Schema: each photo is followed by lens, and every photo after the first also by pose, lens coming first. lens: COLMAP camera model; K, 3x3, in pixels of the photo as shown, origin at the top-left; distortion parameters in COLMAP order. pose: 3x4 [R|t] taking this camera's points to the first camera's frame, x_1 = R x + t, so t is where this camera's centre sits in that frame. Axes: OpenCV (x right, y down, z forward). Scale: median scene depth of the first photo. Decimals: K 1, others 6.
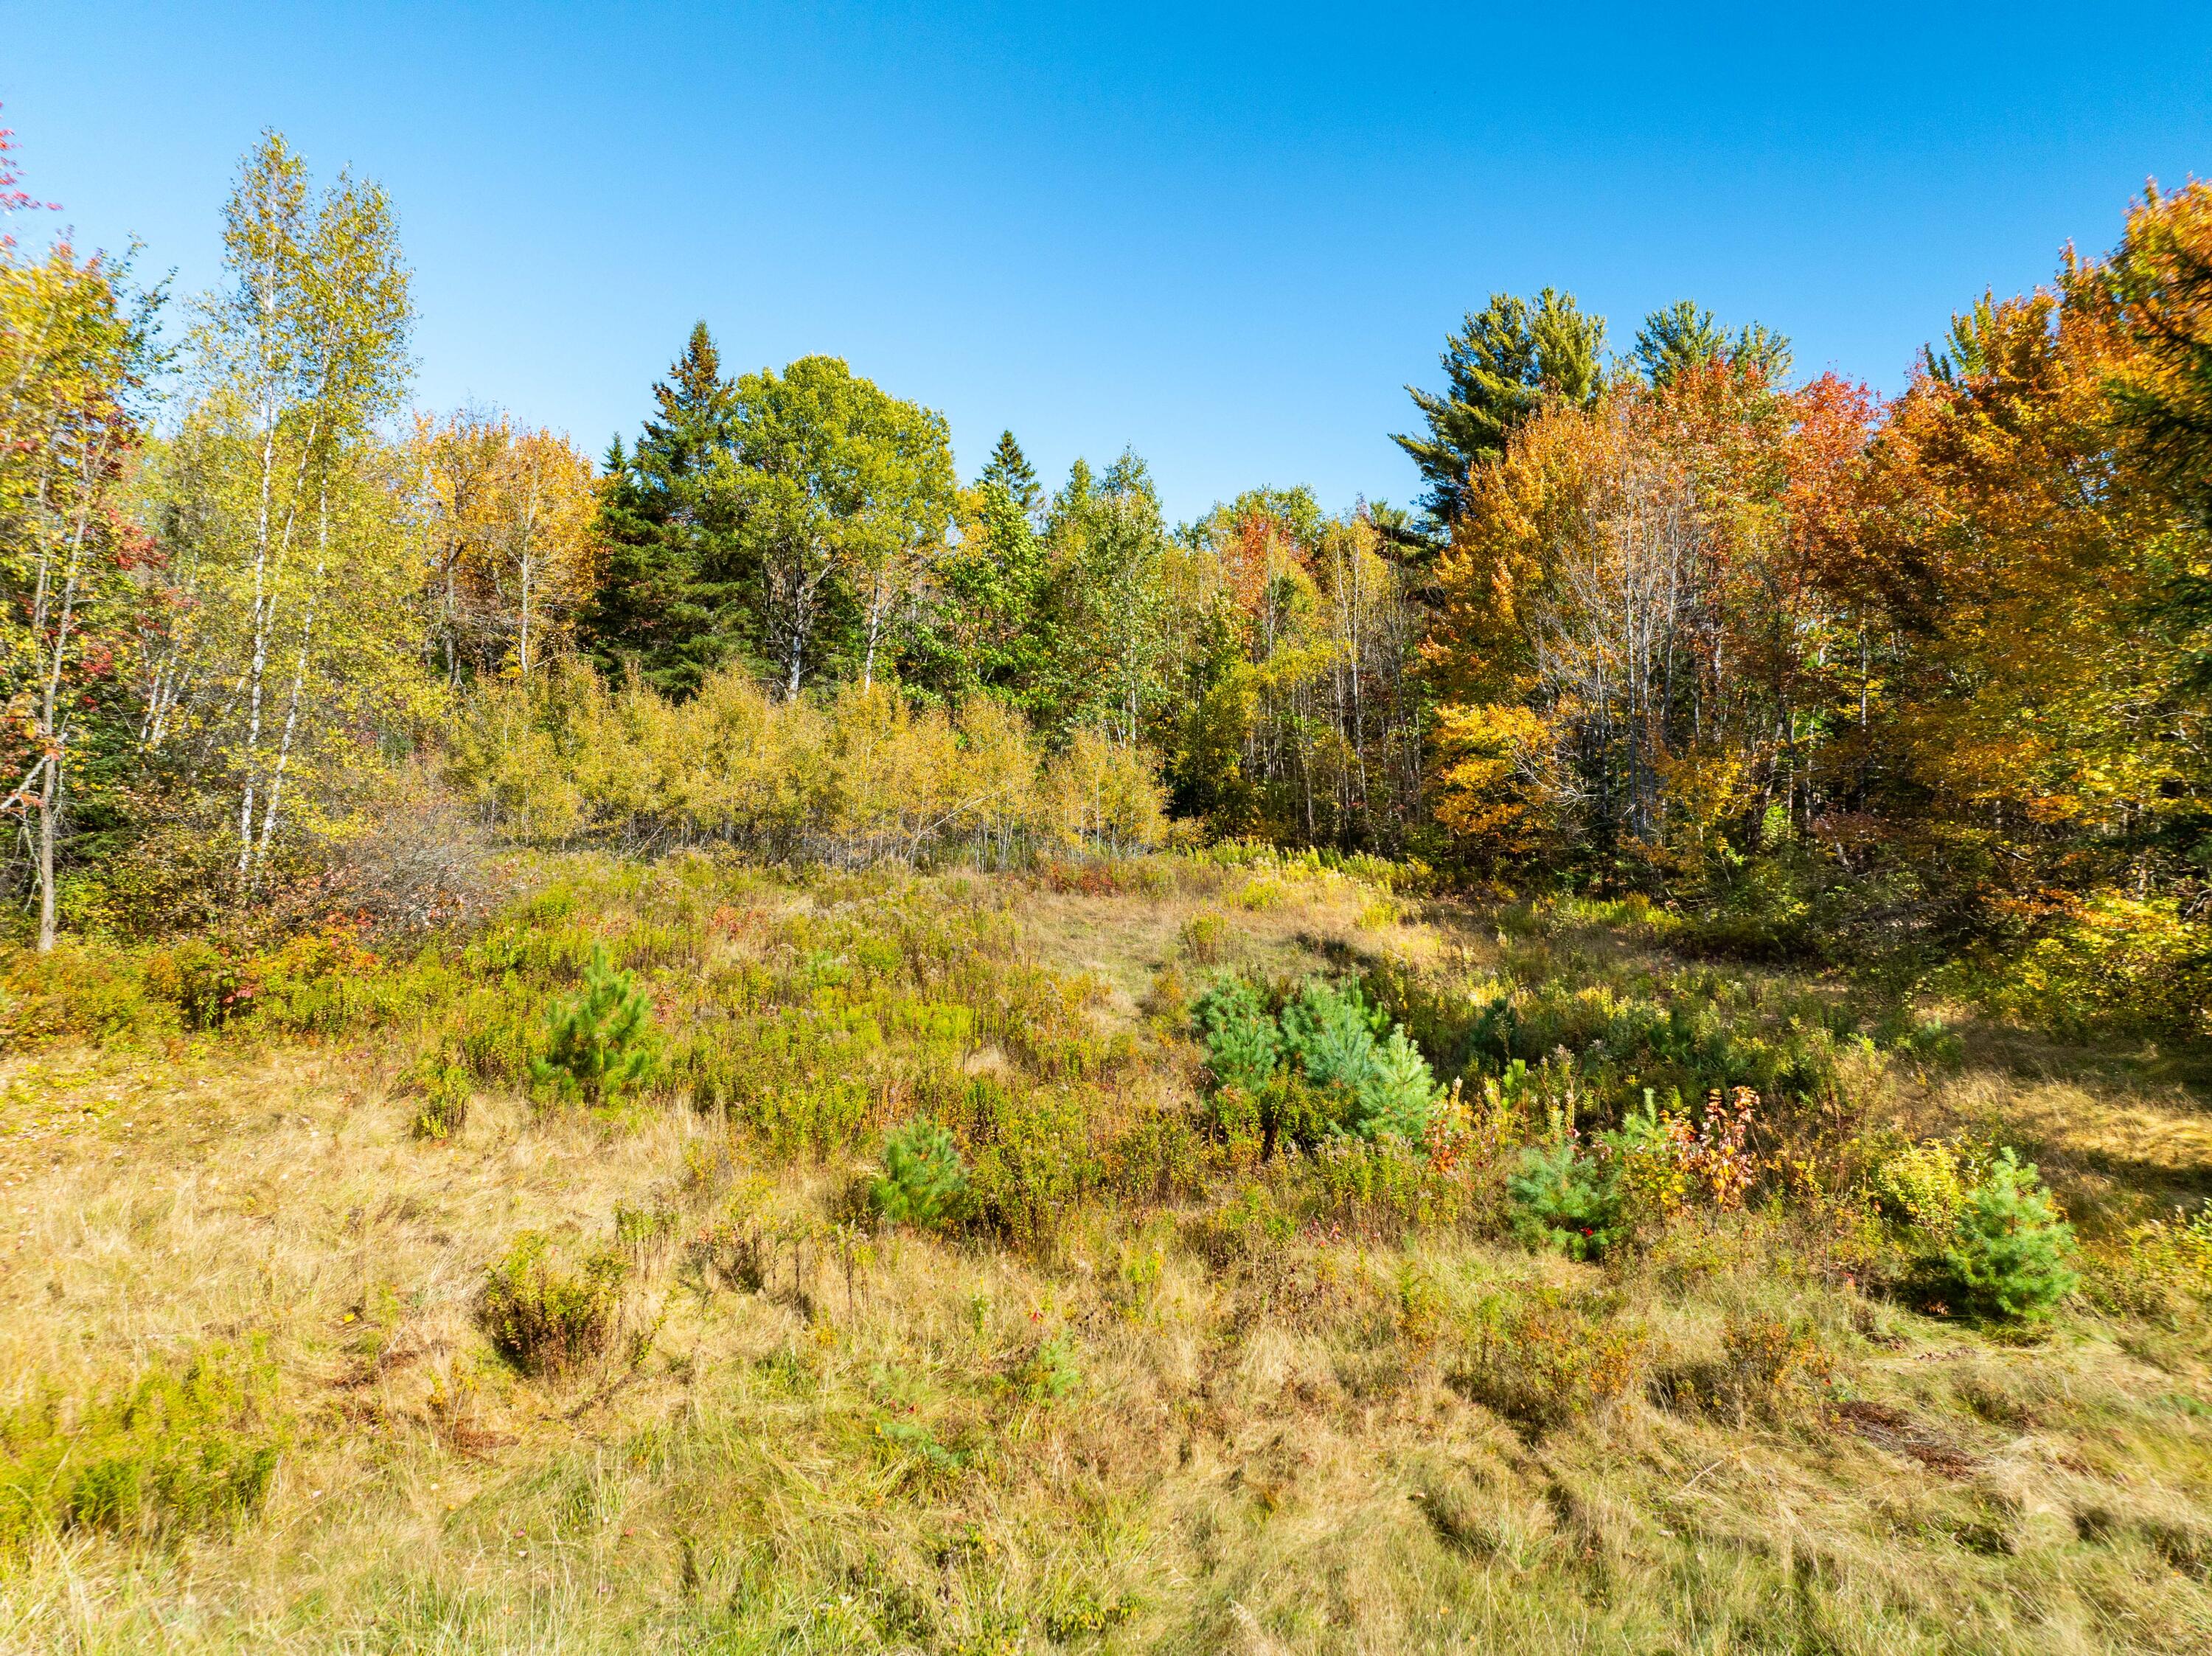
lens RADIAL K [[1509.5, 0, 1106.0], [0, 1509.5, 828.0], [0, 0, 1]] dist [-0.042444, 0.000329]
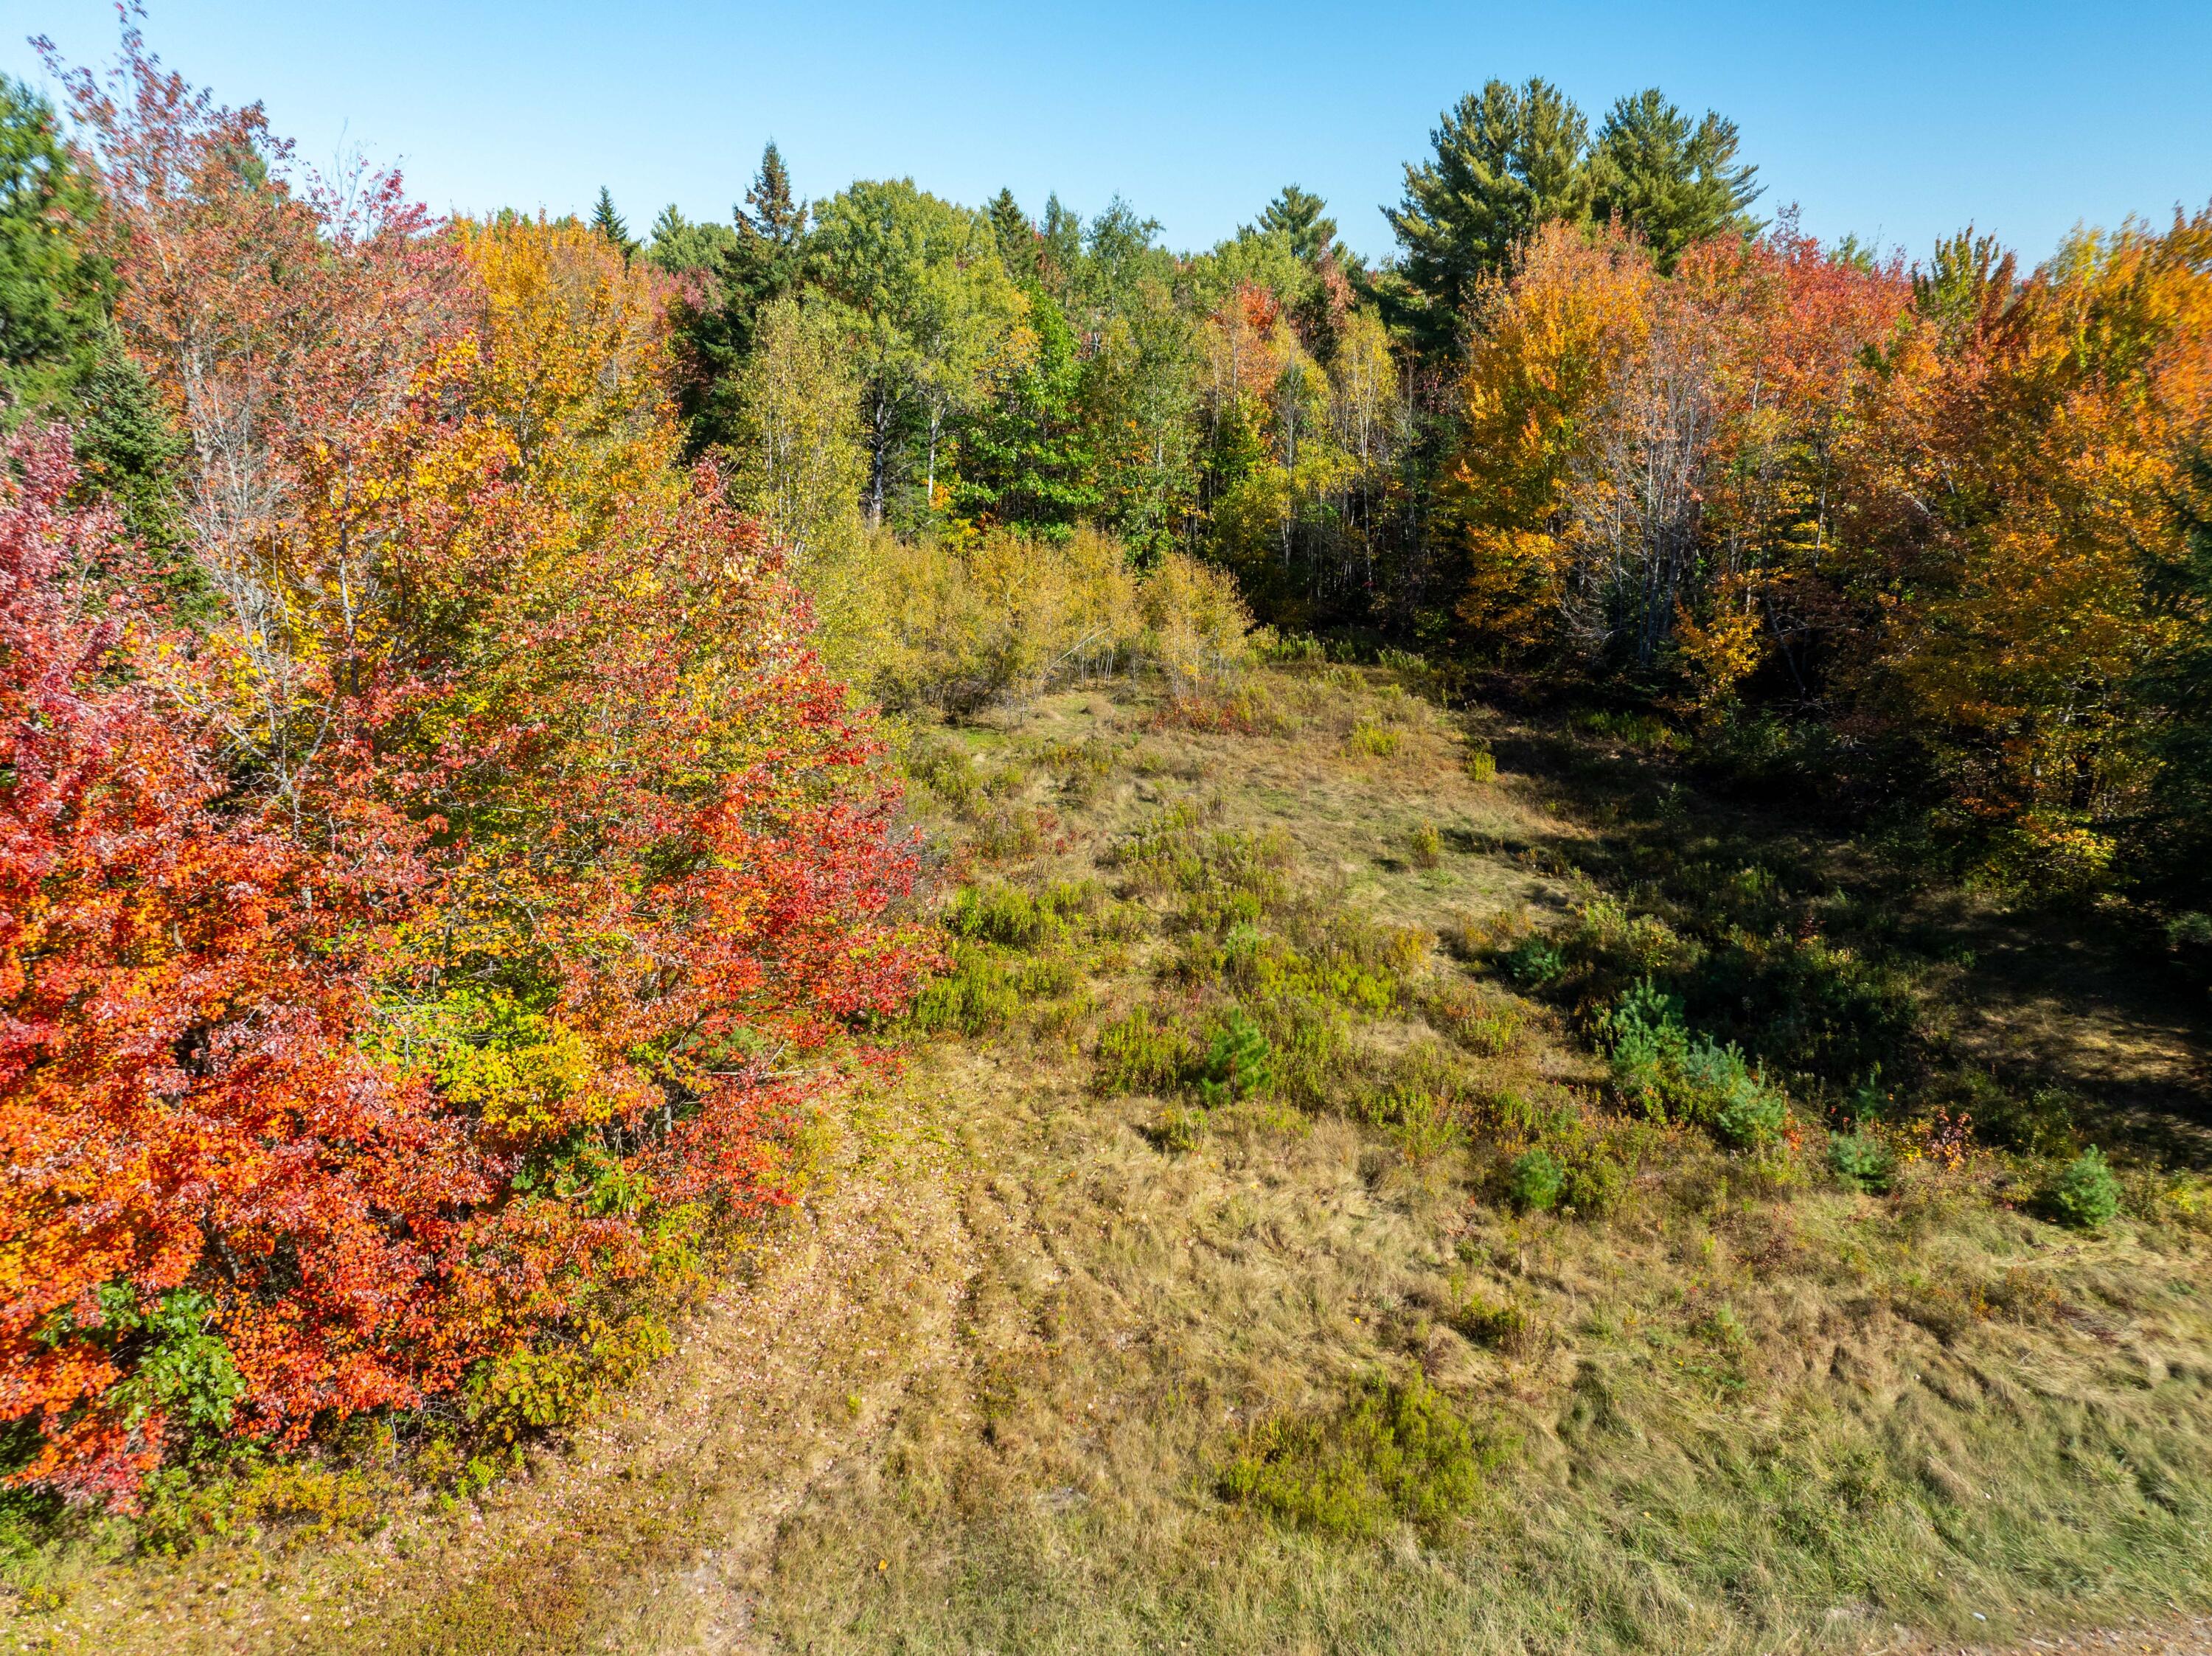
lens RADIAL K [[1509.5, 0, 1106.0], [0, 1509.5, 828.0], [0, 0, 1]] dist [-0.042444, 0.000329]
pose [[0.990480, -0.054548, 0.126391, -0.226361], [0.018554, 0.962664, 0.270061, -0.181777], [-0.136403, -0.265145, 0.954512, -0.147634]]
